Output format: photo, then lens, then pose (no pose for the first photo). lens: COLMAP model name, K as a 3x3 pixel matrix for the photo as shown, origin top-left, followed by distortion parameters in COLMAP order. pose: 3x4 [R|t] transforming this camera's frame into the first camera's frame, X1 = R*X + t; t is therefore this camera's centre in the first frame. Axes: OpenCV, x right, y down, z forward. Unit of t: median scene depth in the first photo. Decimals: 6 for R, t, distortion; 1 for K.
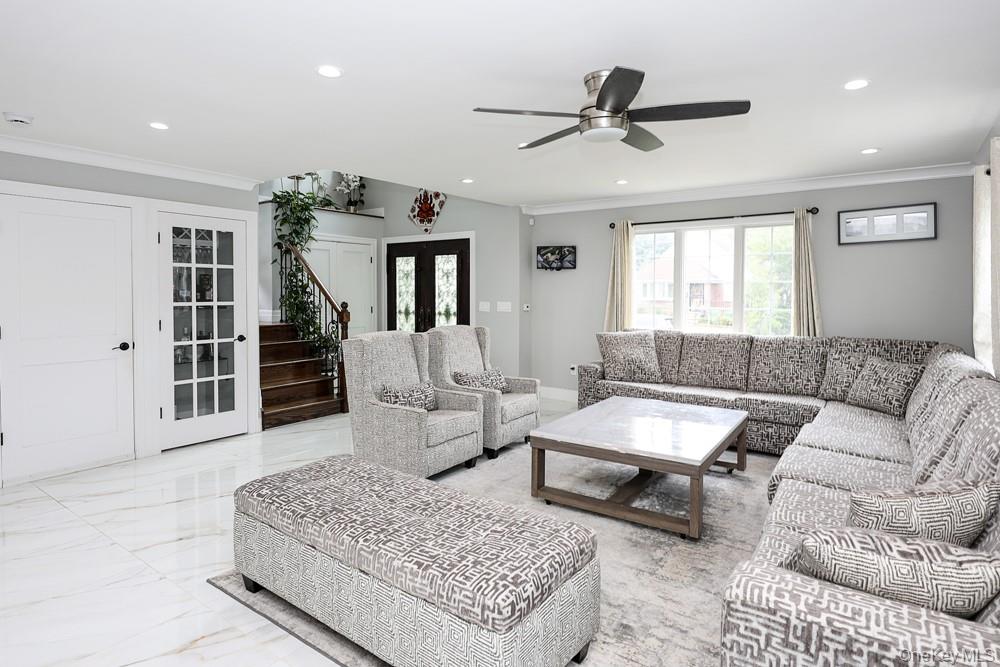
lens RADIAL K [[564.8, 0, 514.4], [0, 564.8, 292.7], [0, 0, 1]] dist [-0.002843, 0.000460]
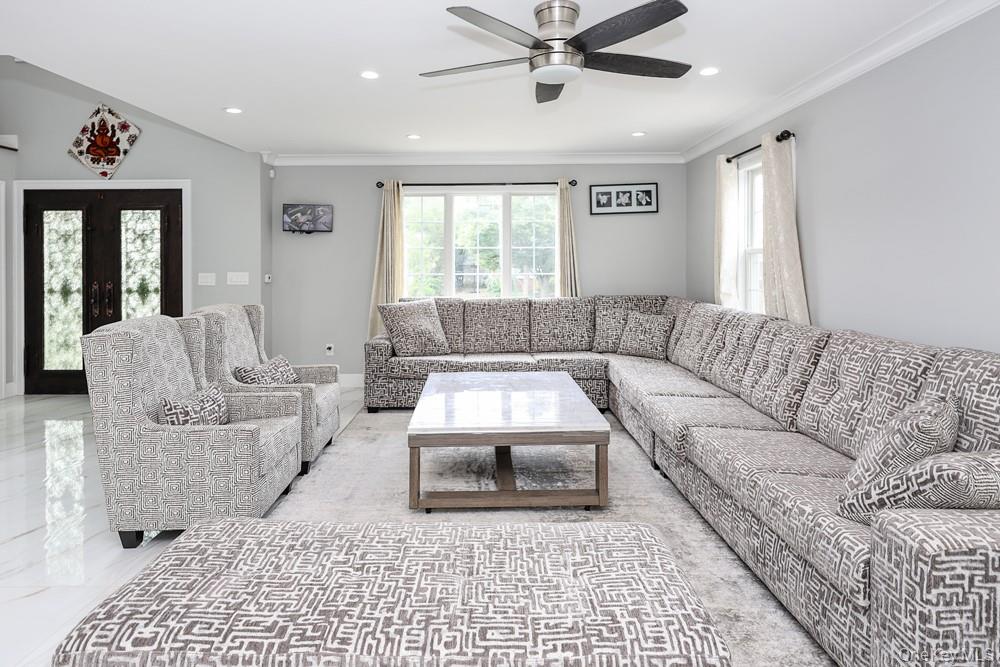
lens RADIAL K [[564.8, 0, 479.9], [0, 564.8, 260.7], [0, 0, 1]] dist [-0.002843, 0.000460]
pose [[0.809315, -0.007114, 0.587332, -0.265558], [0.011173, 0.999932, -0.003283, 0.007946], [-0.587268, 0.009219, 0.809340, 0.210379]]
